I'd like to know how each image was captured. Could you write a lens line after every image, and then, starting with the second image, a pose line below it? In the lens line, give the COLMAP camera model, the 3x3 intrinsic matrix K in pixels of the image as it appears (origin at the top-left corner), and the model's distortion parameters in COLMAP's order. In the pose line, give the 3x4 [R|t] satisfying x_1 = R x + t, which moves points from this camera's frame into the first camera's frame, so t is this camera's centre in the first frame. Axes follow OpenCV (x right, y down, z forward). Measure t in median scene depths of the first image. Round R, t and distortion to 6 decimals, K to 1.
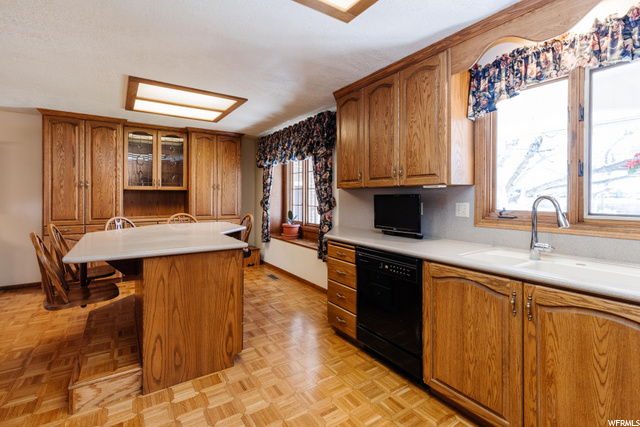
lens RADIAL K [[298.8, 0, 320.6], [0, 298.8, 196.1], [0, 0, 1]] dist [-0.000734, 0.000044]
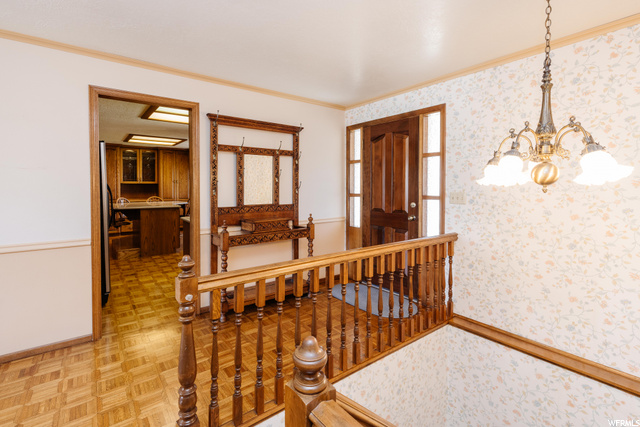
lens RADIAL K [[298.8, 0, 319.9], [0, 298.8, 193.3], [0, 0, 1]] dist [-0.000734, 0.000044]
pose [[0.997639, -0.002315, 0.068644, 0.413952], [0.000880, 0.999781, 0.020925, 0.000887], [-0.068678, -0.020815, 0.997422, -0.881807]]
